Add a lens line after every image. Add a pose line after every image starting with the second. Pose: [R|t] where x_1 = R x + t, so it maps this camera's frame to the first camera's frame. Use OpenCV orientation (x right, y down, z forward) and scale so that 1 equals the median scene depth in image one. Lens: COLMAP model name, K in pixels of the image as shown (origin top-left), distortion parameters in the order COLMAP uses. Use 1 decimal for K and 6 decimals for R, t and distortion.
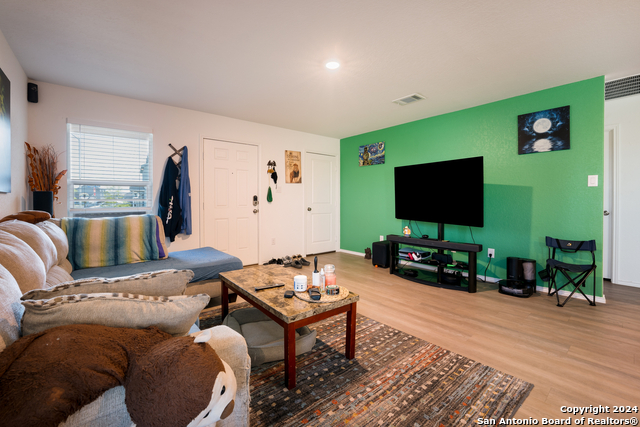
lens RADIAL K [[269.6, 0, 318.5], [0, 269.6, 207.3], [0, 0, 1]] dist [-0.021851, 0.000858]
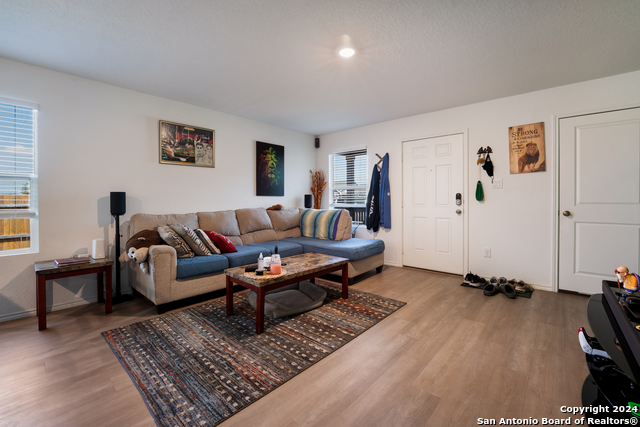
lens RADIAL K [[269.6, 0, 309.9], [0, 269.6, 201.9], [0, 0, 1]] dist [-0.021851, 0.000858]
pose [[0.143076, 0.009620, -0.989665, 0.842955], [-0.020153, 0.999774, 0.006804, -0.019522], [0.989507, 0.018972, 0.143237, 0.666366]]
